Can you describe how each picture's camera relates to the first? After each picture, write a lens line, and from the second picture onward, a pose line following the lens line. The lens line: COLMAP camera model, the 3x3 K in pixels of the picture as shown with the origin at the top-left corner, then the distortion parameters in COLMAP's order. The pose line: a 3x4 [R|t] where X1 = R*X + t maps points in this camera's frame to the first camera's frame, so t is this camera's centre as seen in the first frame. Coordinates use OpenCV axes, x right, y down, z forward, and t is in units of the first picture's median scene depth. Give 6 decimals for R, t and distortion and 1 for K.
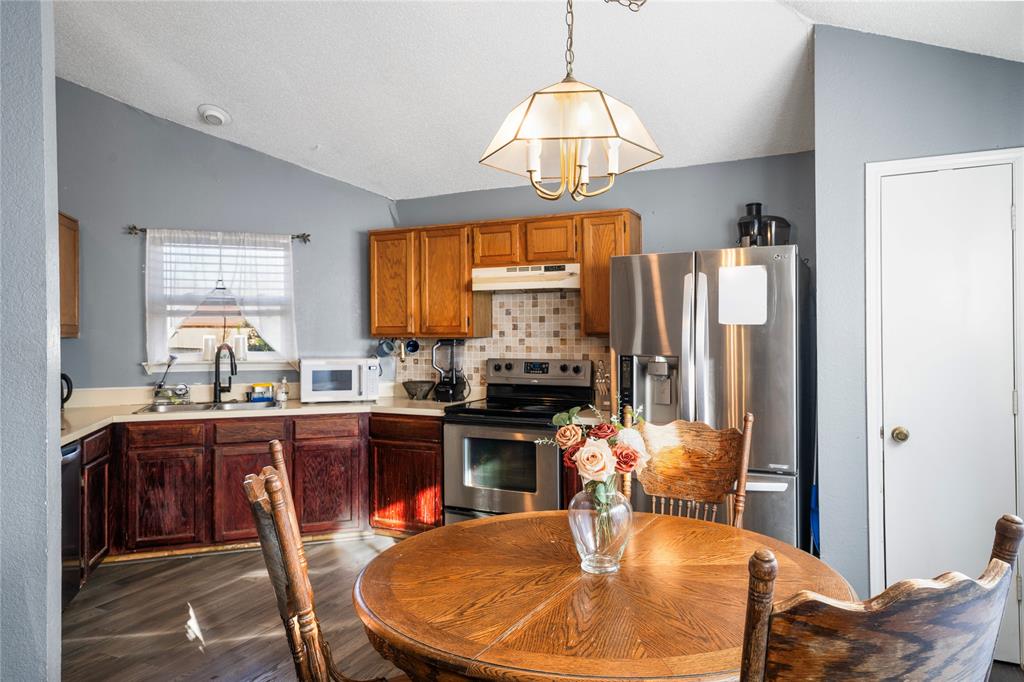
lens RADIAL K [[930.7, 0, 512.0], [0, 930.7, 341.0], [0, 0, 1]] dist [0.496431, 0.000072]
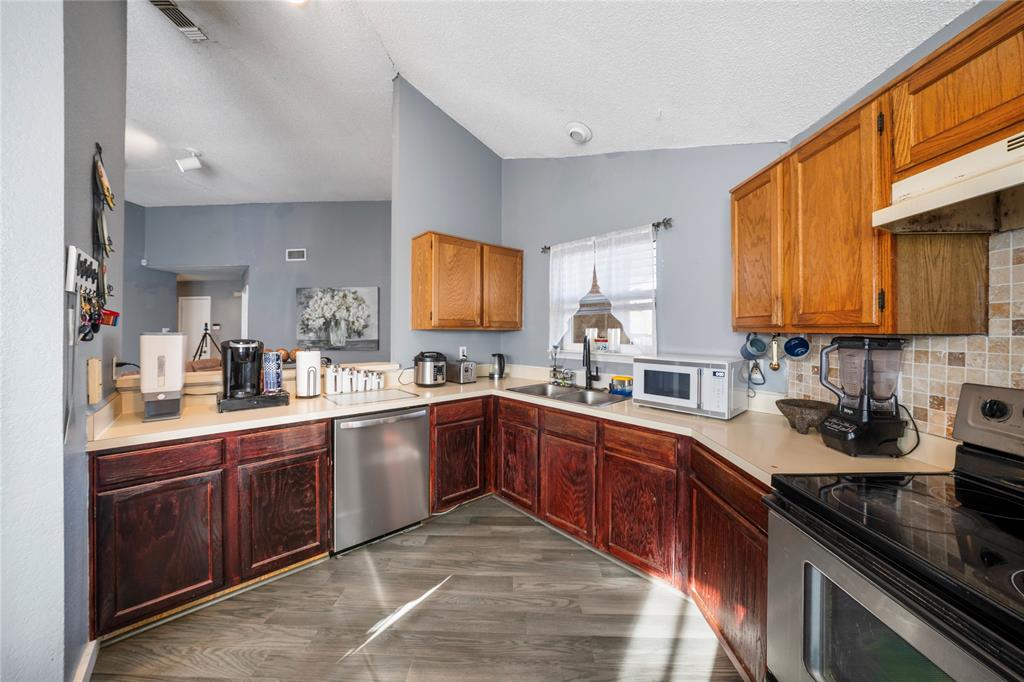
lens RADIAL K [[359.7, 0, 510.1], [0, 359.7, 331.7], [0, 0, 1]] dist [-0.013722, 0.000400]
pose [[0.390732, 0.009276, -0.920458, 0.043230], [-0.012175, 0.999914, 0.004908, -0.003675], [0.920424, 0.009289, 0.390811, 0.748942]]
